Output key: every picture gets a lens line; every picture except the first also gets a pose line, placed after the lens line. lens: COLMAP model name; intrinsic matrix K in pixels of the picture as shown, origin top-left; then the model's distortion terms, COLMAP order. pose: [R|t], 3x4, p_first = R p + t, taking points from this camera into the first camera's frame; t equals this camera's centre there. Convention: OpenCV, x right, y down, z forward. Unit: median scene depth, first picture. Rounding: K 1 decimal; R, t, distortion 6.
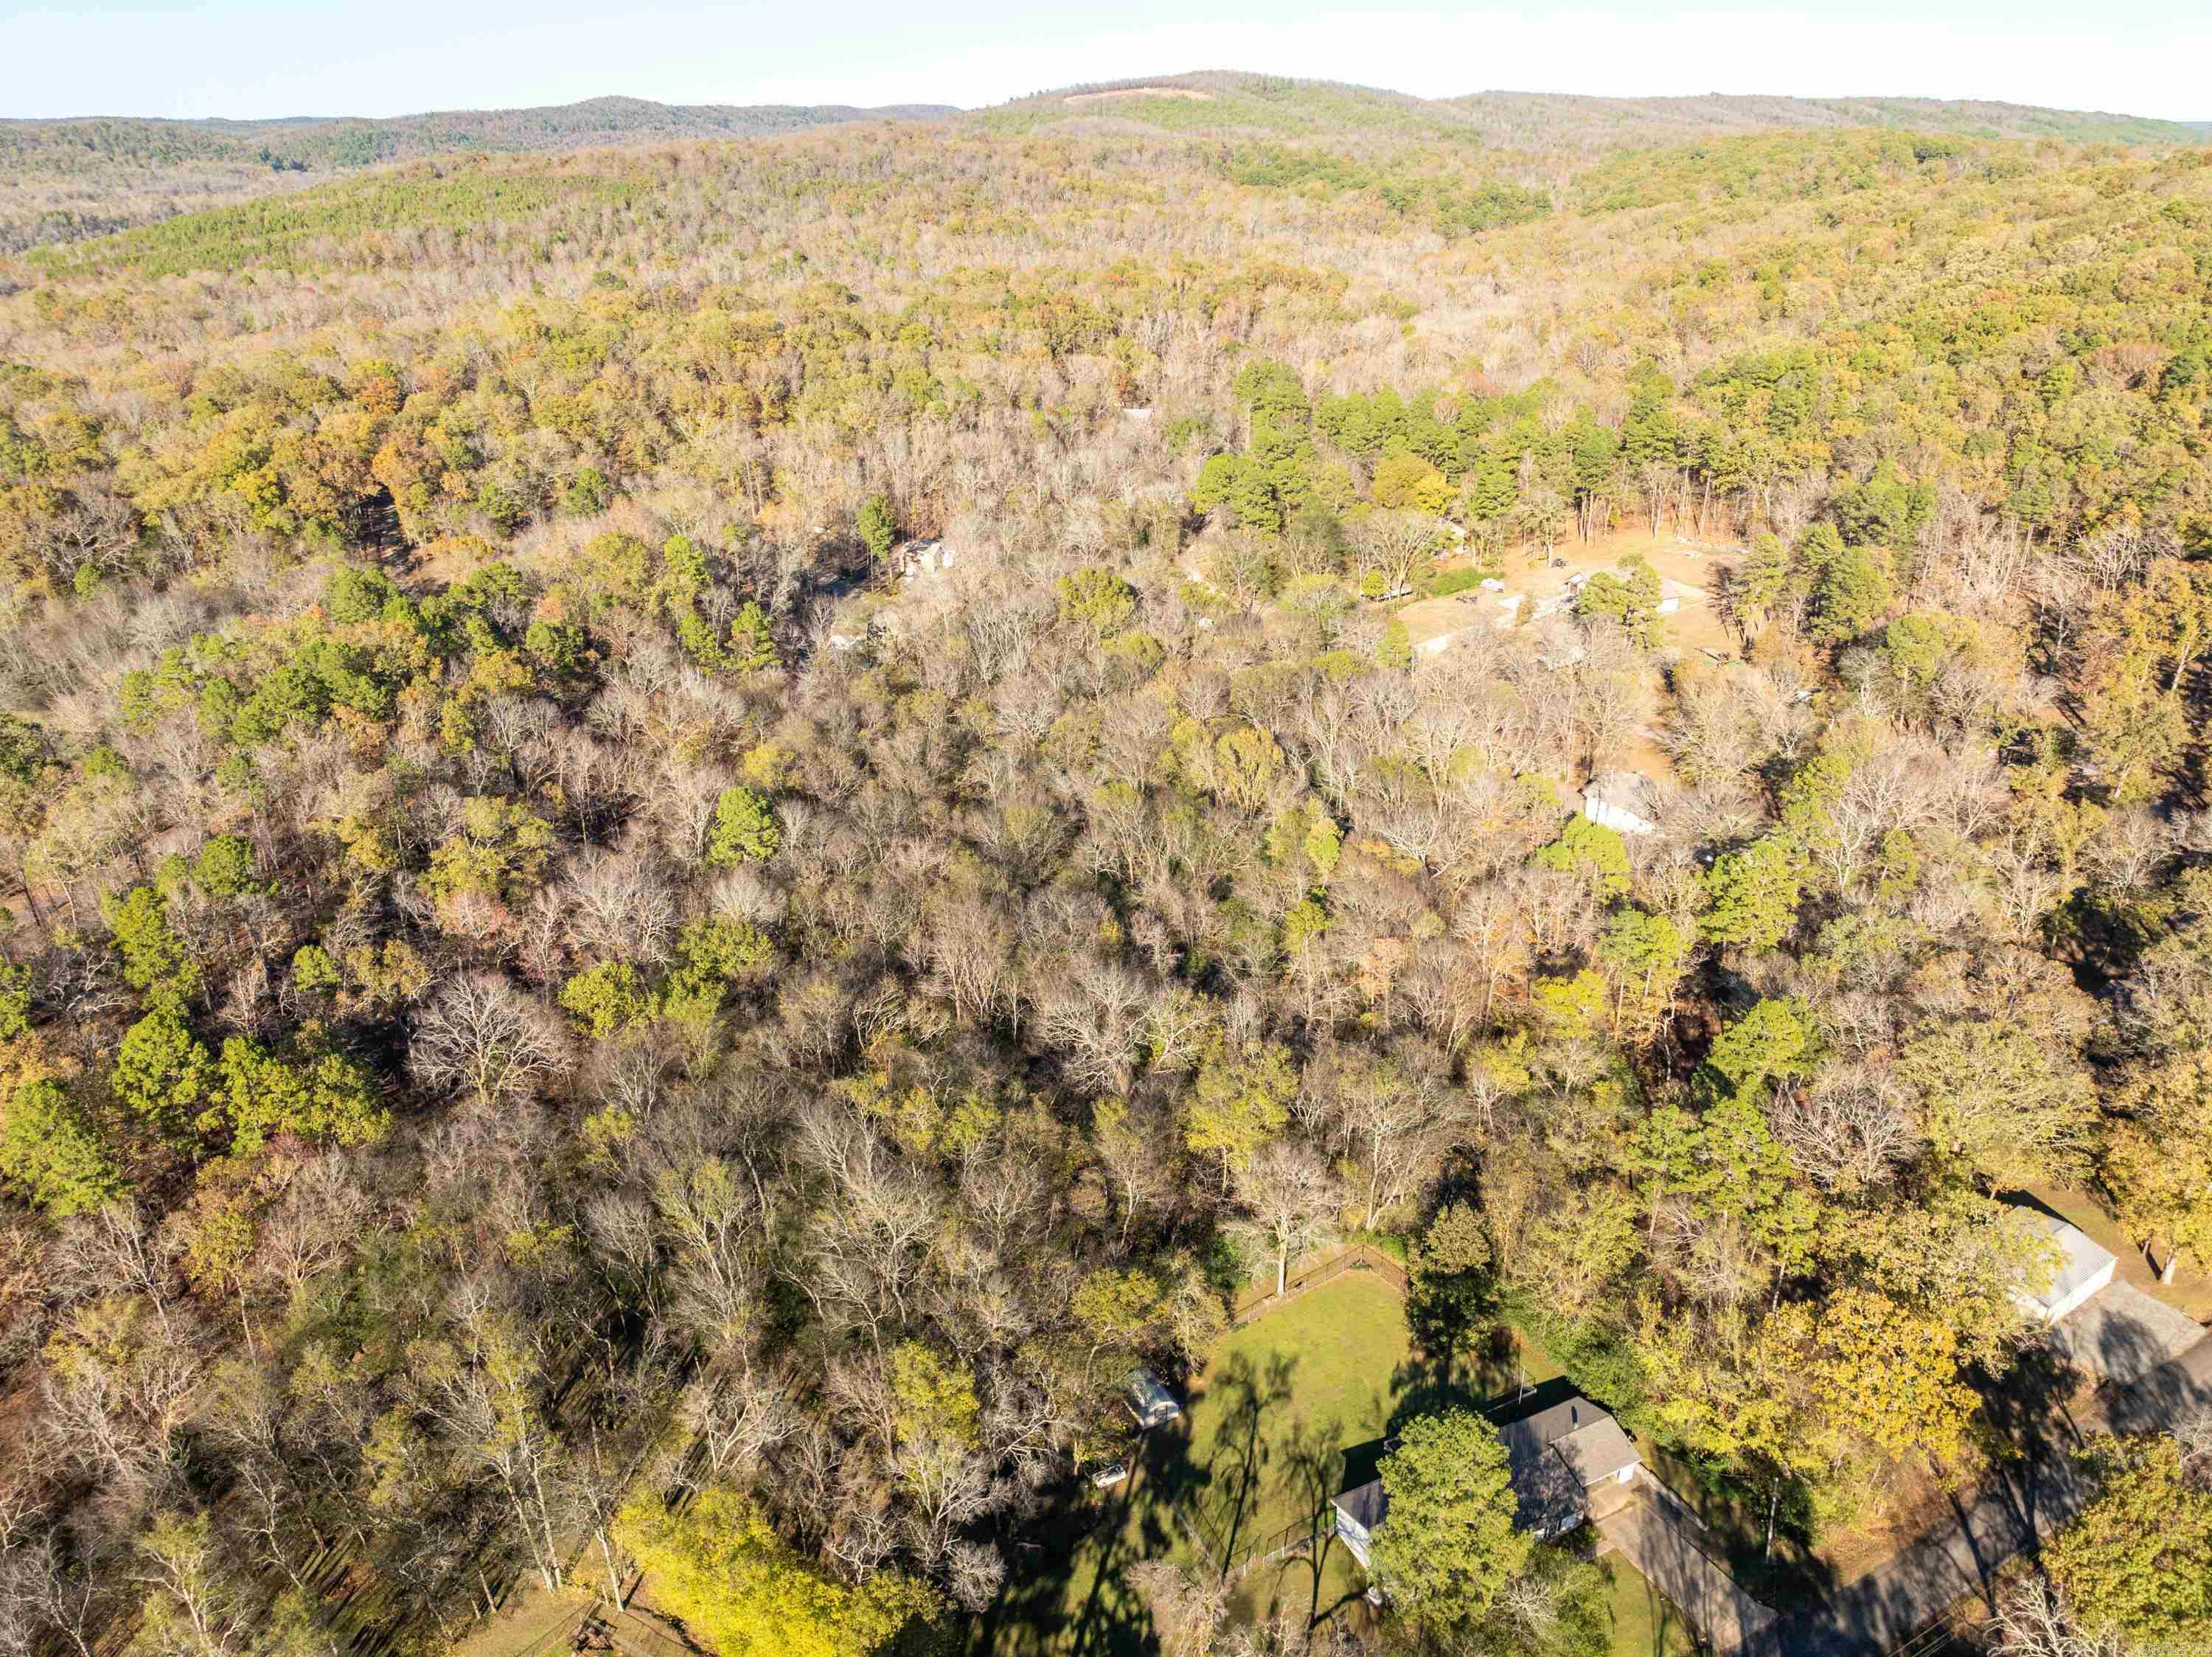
lens RADIAL K [[1569.9, 0, 1140.0], [0, 1569.9, 834.7], [0, 0, 1]] dist [-0.039575, 0.027051]
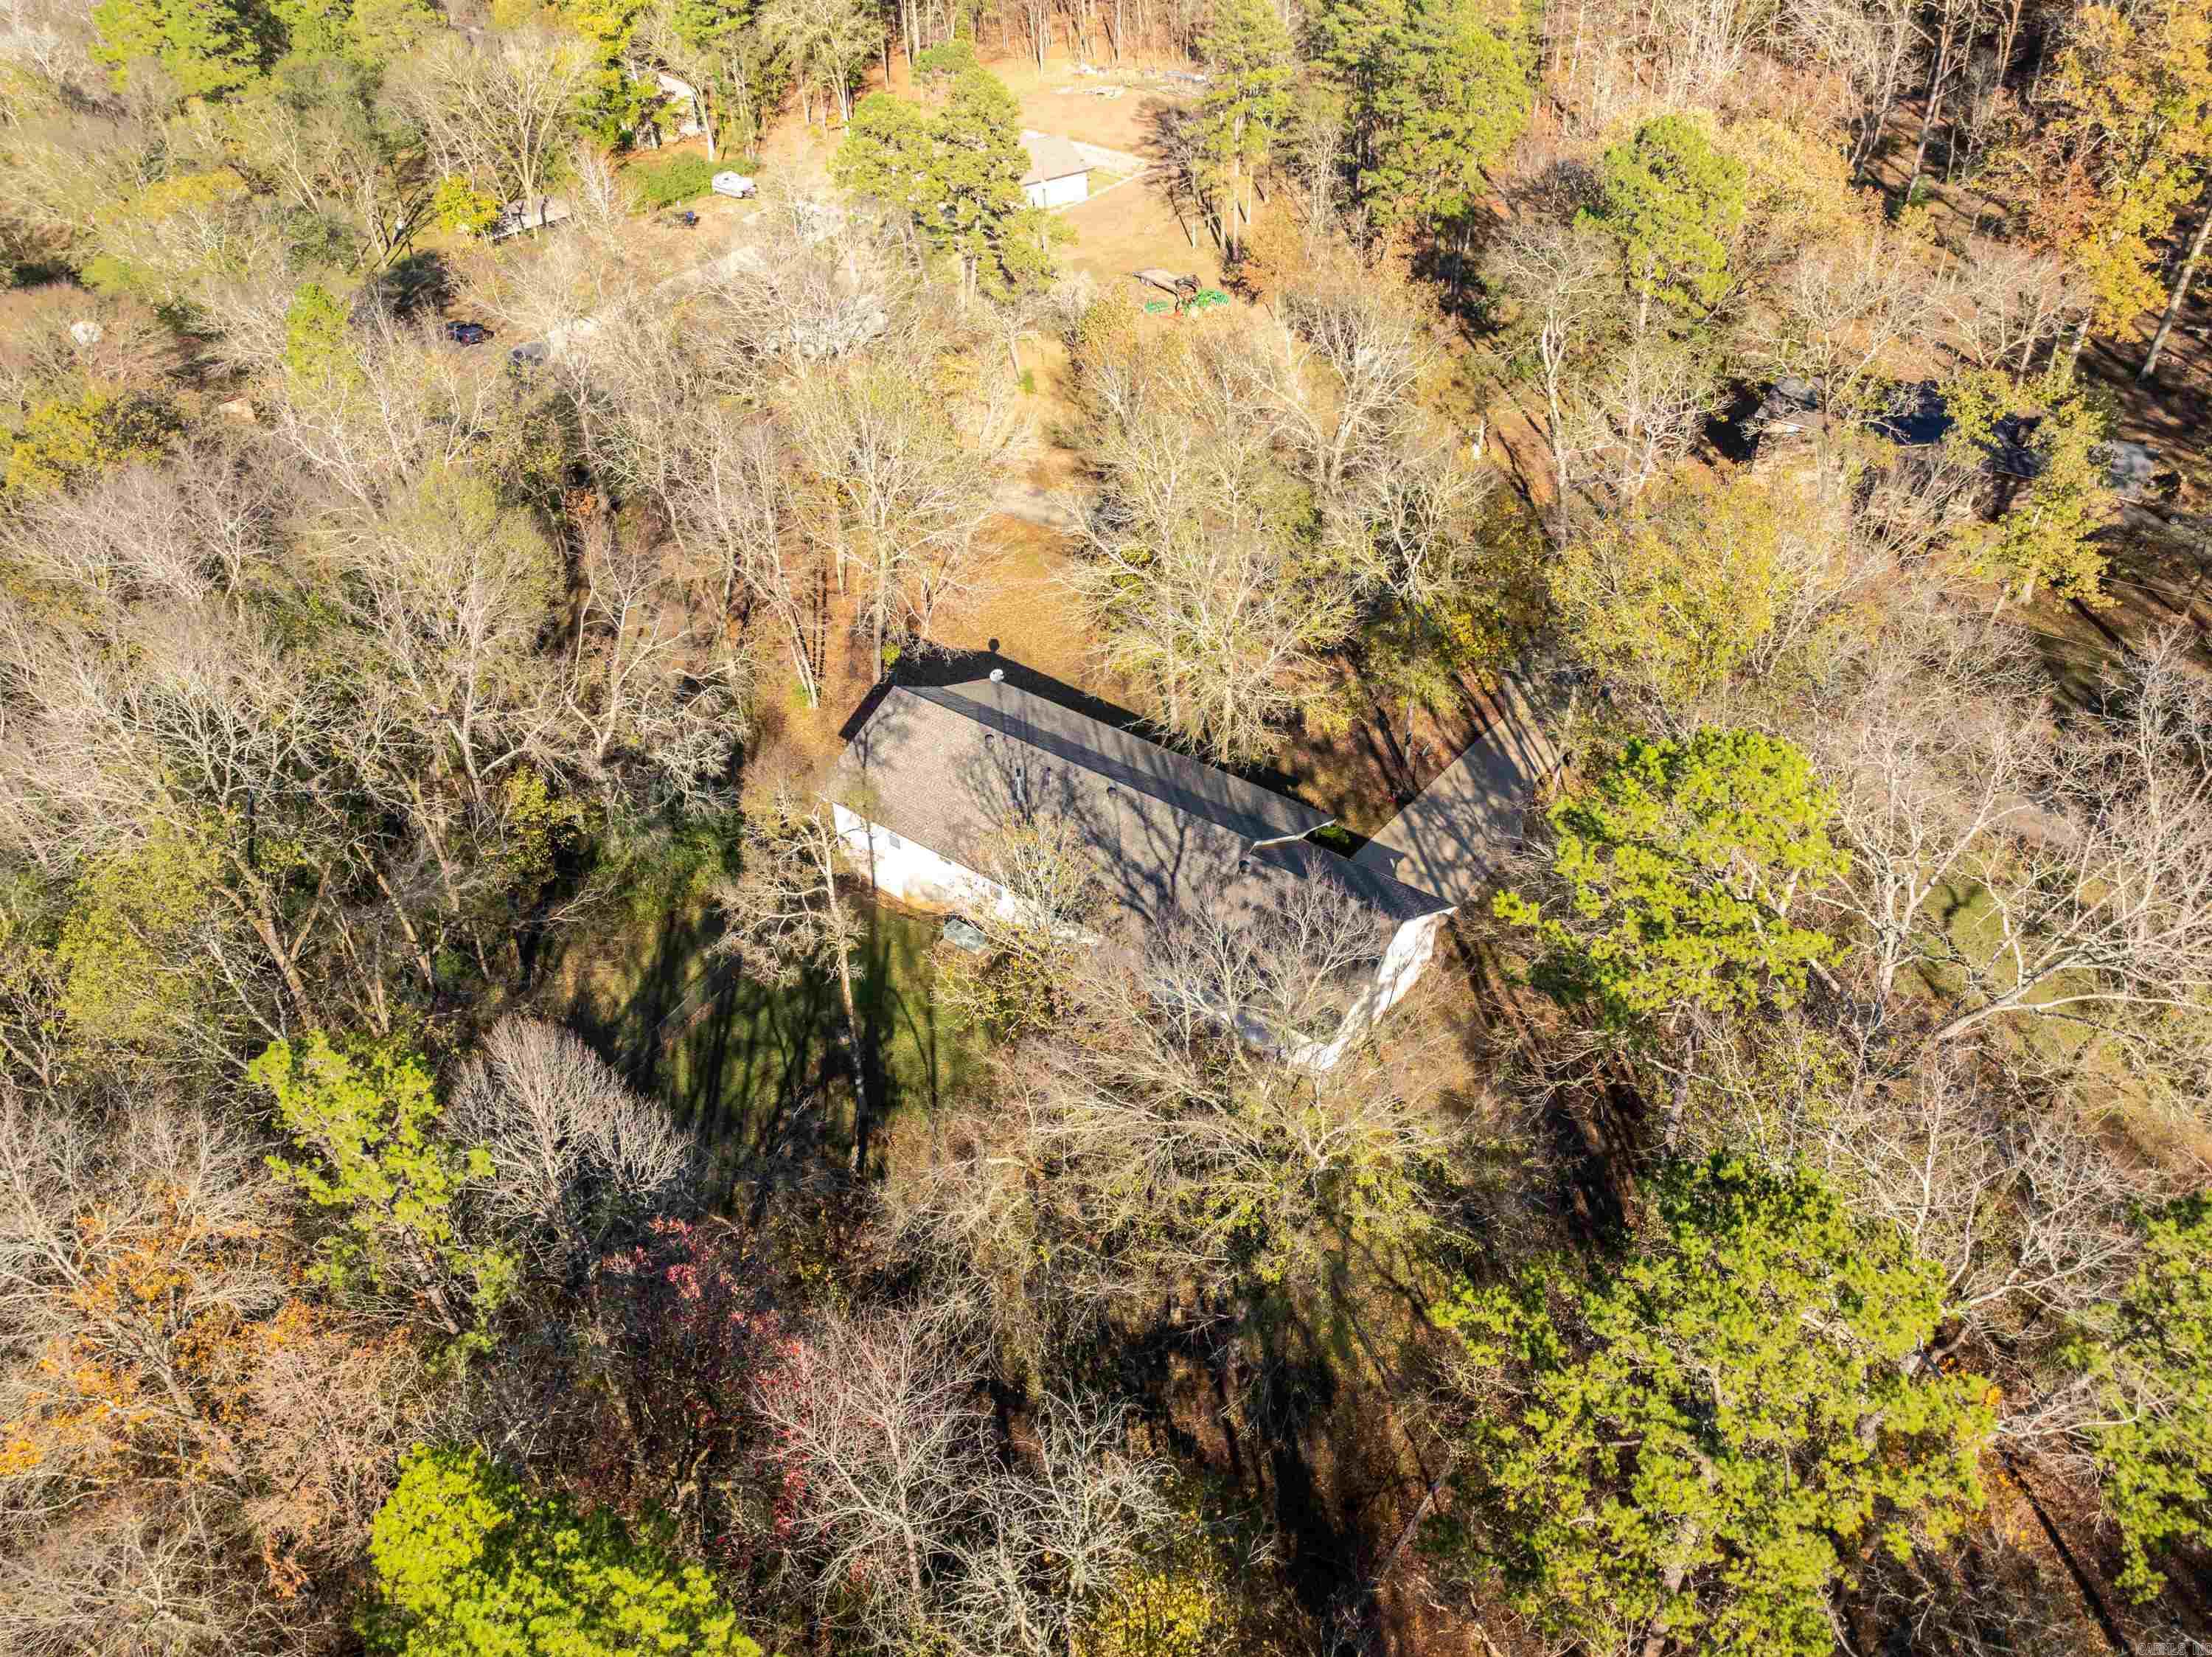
lens RADIAL K [[1569.9, 0, 1140.0], [0, 1569.9, 834.7], [0, 0, 1]] dist [-0.039575, 0.027051]
pose [[0.943053, -0.200639, 0.265322, 0.208018], [0.141445, 0.963786, 0.226076, -0.064553], [-0.301074, -0.175673, 0.937280, 0.549509]]
